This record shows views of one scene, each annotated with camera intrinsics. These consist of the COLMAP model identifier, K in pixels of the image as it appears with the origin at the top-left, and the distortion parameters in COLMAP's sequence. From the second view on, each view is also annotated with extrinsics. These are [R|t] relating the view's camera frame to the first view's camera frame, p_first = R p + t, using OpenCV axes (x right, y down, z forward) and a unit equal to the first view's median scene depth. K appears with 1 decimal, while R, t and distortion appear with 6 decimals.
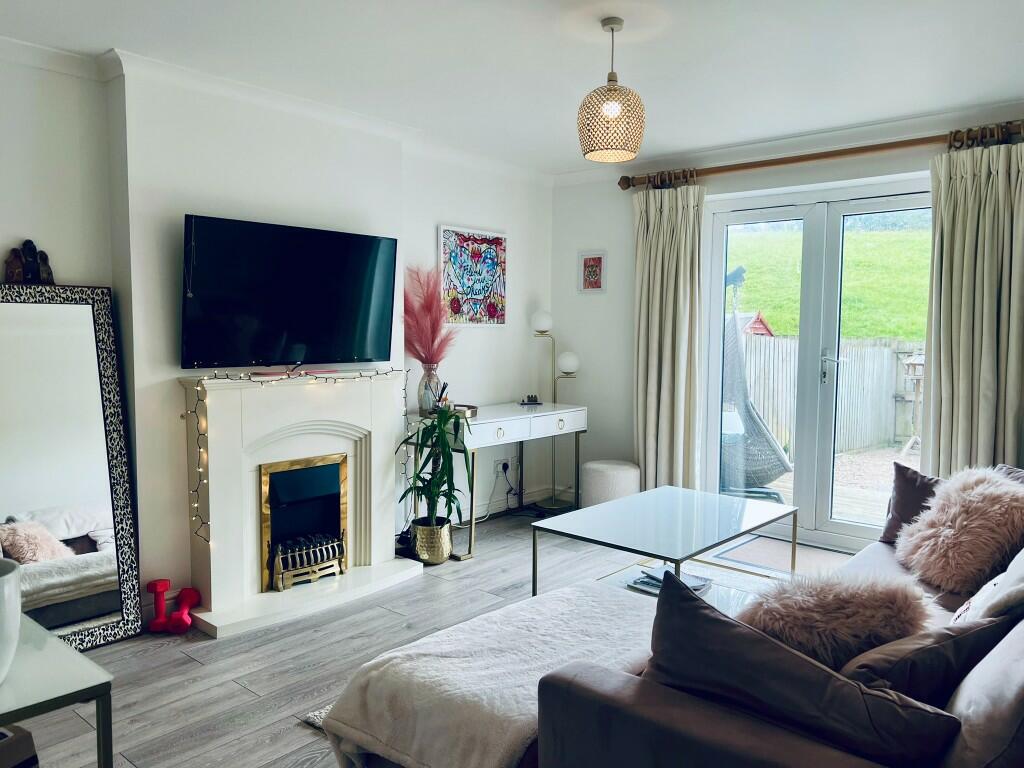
lens RADIAL K [[777.4, 0, 514.6], [0, 777.4, 386.8], [0, 0, 1]] dist [0.052120, -0.076285]
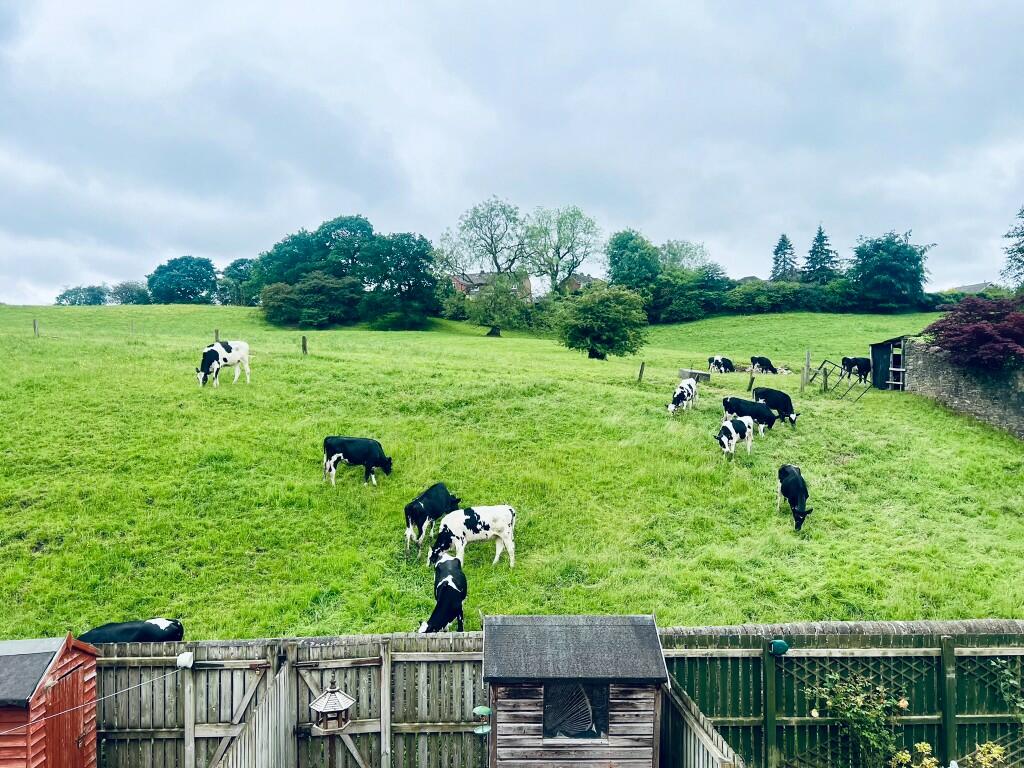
lens RADIAL K [[777.4, 0, 511.7], [0, 777.4, 391.3], [0, 0, 1]] dist [0.052120, -0.076285]
pose [[0.717238, -0.017115, 0.696618, 0.087948], [0.066473, 0.996820, -0.043951, -0.132163], [-0.693650, 0.077830, 0.716095, 0.209625]]
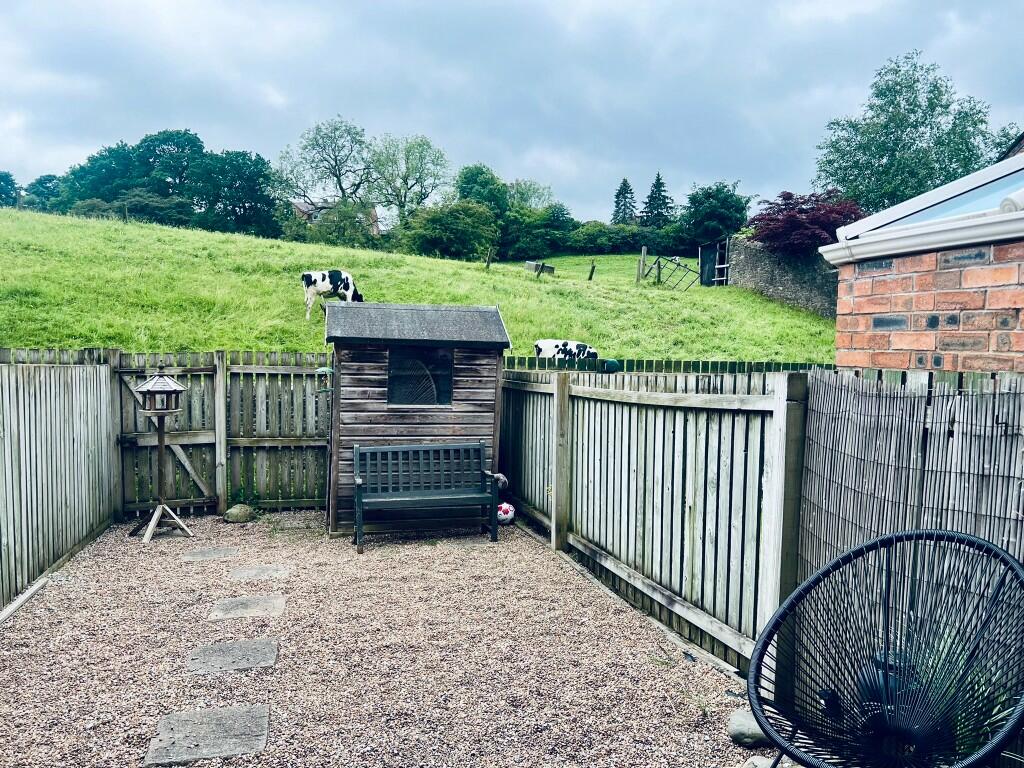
lens RADIAL K [[777.4, 0, 518.6], [0, 777.4, 388.1], [0, 0, 1]] dist [0.052120, -0.076285]
pose [[0.561008, -0.054234, 0.826032, 0.083514], [0.054881, 0.998093, 0.028258, -0.017574], [-0.825989, 0.029481, 0.562915, 0.215638]]
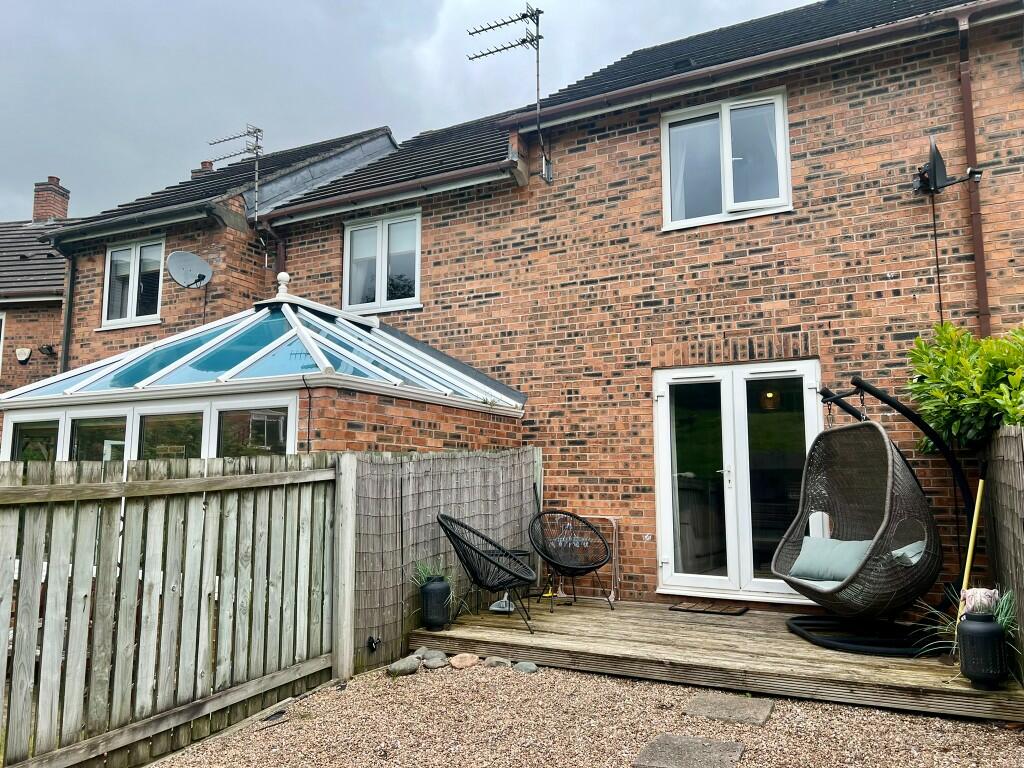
lens RADIAL K [[777.4, 0, 513.4], [0, 777.4, 383.3], [0, 0, 1]] dist [0.052120, -0.076285]
pose [[-0.972167, -0.047157, -0.229492, 1.303676], [-0.035769, 0.997925, -0.053534, -0.064808], [0.231540, -0.043835, -0.971837, 2.373194]]
